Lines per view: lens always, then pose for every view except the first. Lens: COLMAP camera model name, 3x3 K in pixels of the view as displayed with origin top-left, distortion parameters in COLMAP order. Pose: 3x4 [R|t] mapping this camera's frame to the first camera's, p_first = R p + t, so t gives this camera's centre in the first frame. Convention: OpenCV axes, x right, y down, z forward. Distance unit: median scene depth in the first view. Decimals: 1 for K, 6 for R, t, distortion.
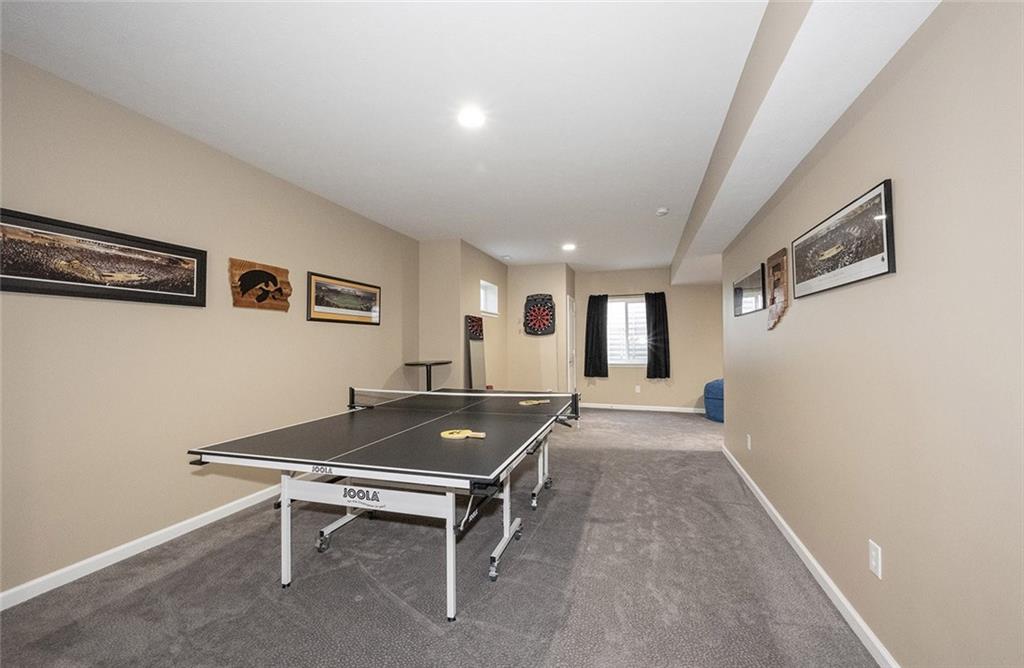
lens RADIAL K [[415.8, 0, 503.0], [0, 415.8, 335.2], [0, 0, 1]] dist [0.003587, 0.000519]
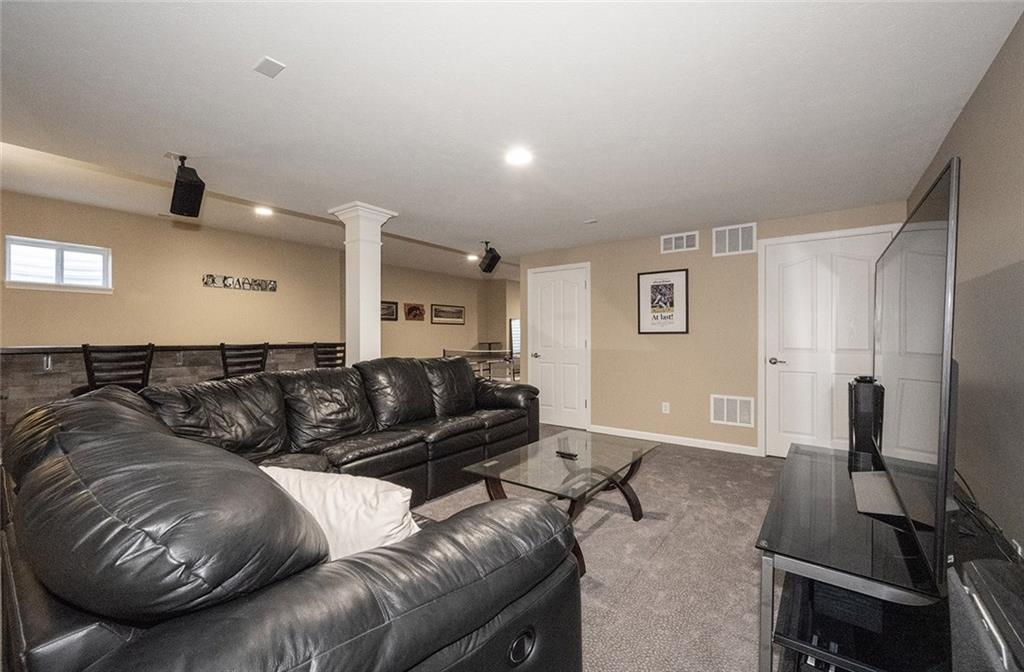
lens RADIAL K [[413.9, 0, 512.9], [0, 413.9, 337.6], [0, 0, 1]] dist [-0.004019, -0.000155]
pose [[0.946808, 0.003527, -0.321780, 0.707057], [0.004985, 0.999659, 0.025627, -0.010792], [0.321761, -0.025868, 0.946467, -1.067319]]
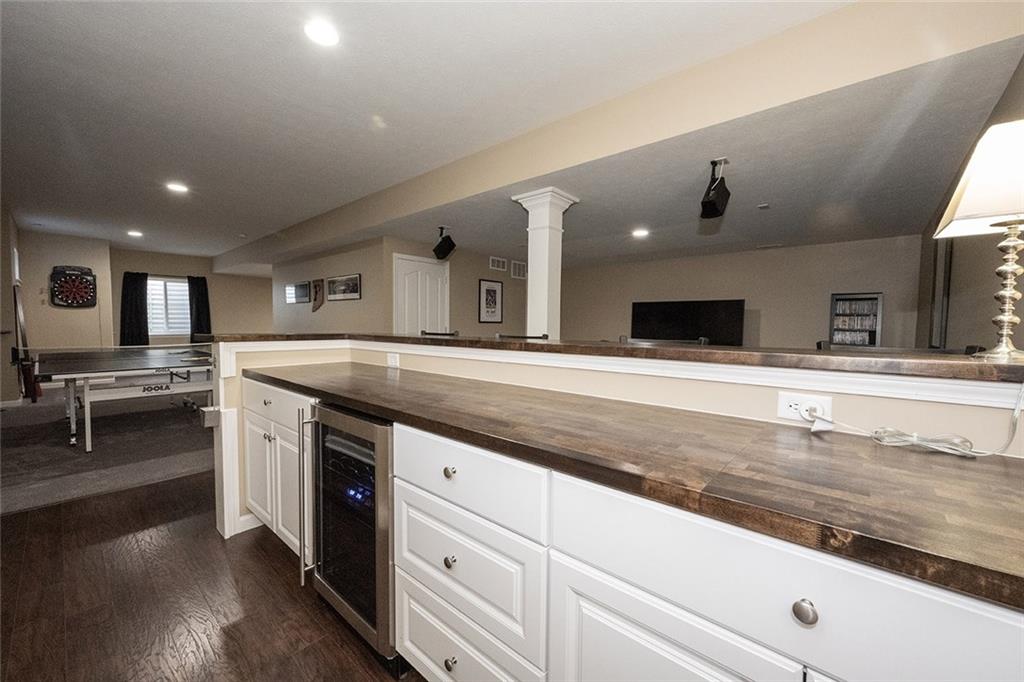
lens RADIAL K [[401.9, 0, 508.3], [0, 401.9, 340.9], [0, 0, 1]] dist [0.000495, -0.001234]
pose [[0.394112, -0.033633, 0.918447, -0.679874], [-0.031730, 0.998237, 0.050171, -0.001541], [-0.918515, -0.048915, 0.392349, -0.596632]]
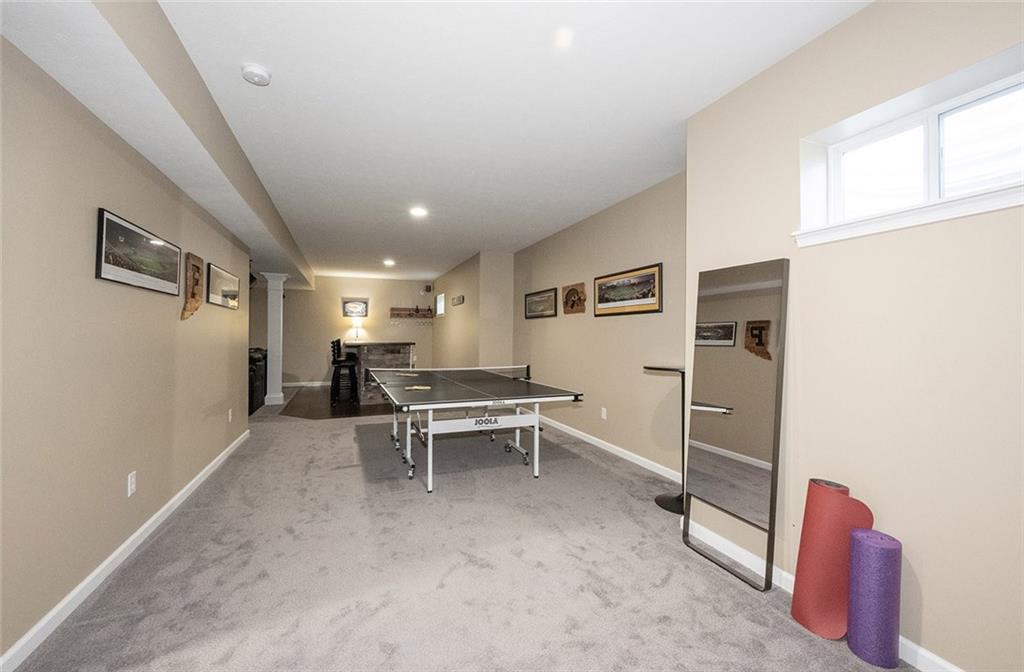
lens RADIAL K [[413.9, 0, 510.7], [0, 413.9, 332.7], [0, 0, 1]] dist [-0.004019, -0.000155]
pose [[-0.761753, -0.001625, -0.647865, 0.462215], [0.012829, 0.999763, -0.017591, 0.026528], [0.647740, -0.021711, -0.761552, 1.562173]]
